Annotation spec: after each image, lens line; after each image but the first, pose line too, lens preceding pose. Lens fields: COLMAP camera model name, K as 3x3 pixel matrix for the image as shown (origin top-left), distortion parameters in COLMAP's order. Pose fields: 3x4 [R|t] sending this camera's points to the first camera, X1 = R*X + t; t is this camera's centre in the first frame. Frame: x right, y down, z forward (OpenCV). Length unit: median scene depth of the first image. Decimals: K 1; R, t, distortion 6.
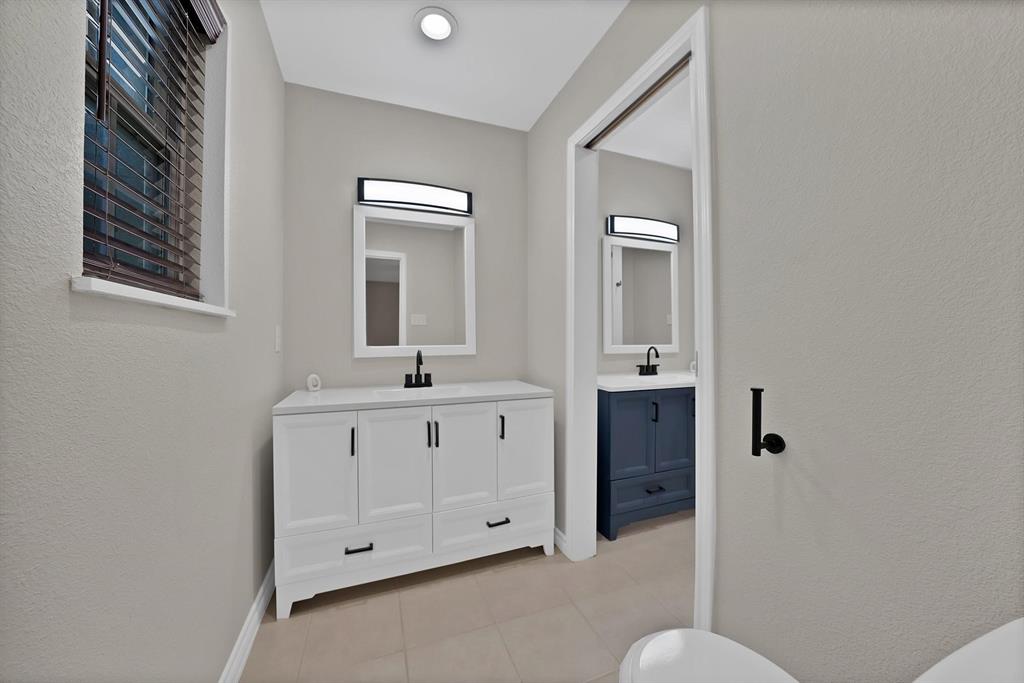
lens RADIAL K [[369.4, 0, 516.8], [0, 369.4, 341.9], [0, 0, 1]] dist [-0.022556, 0.002908]
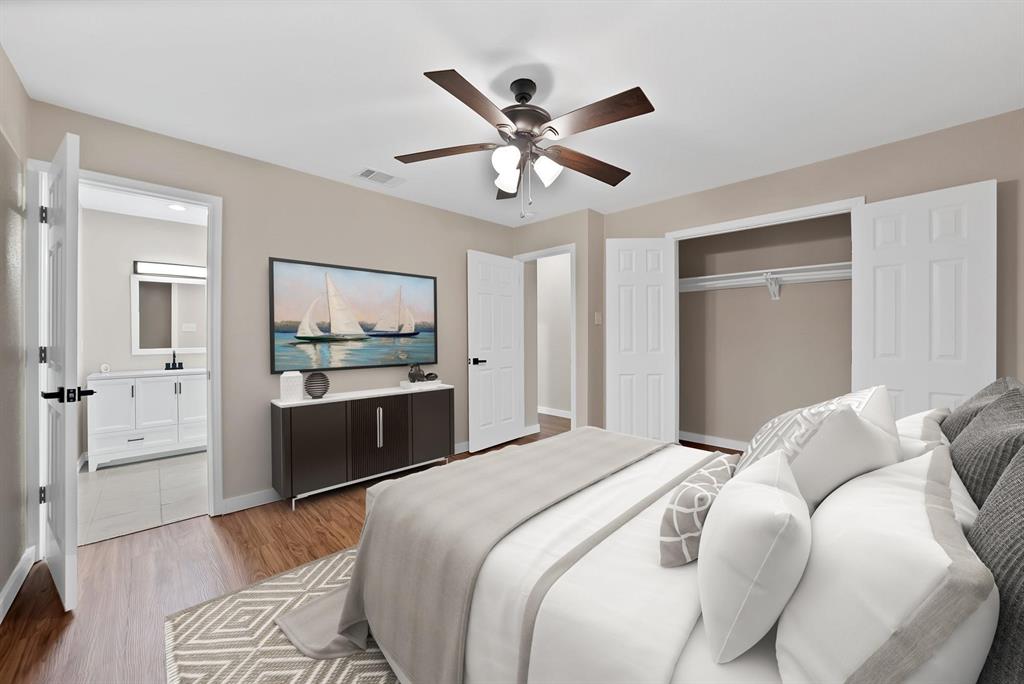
lens RADIAL K [[369.4, 0, 507.9], [0, 369.4, 336.2], [0, 0, 1]] dist [-0.022556, 0.002908]
pose [[0.916750, -0.003572, 0.399446, 0.594135], [0.005427, 0.999979, -0.003514, -0.038430], [-0.399426, 0.005389, 0.916750, -1.489152]]
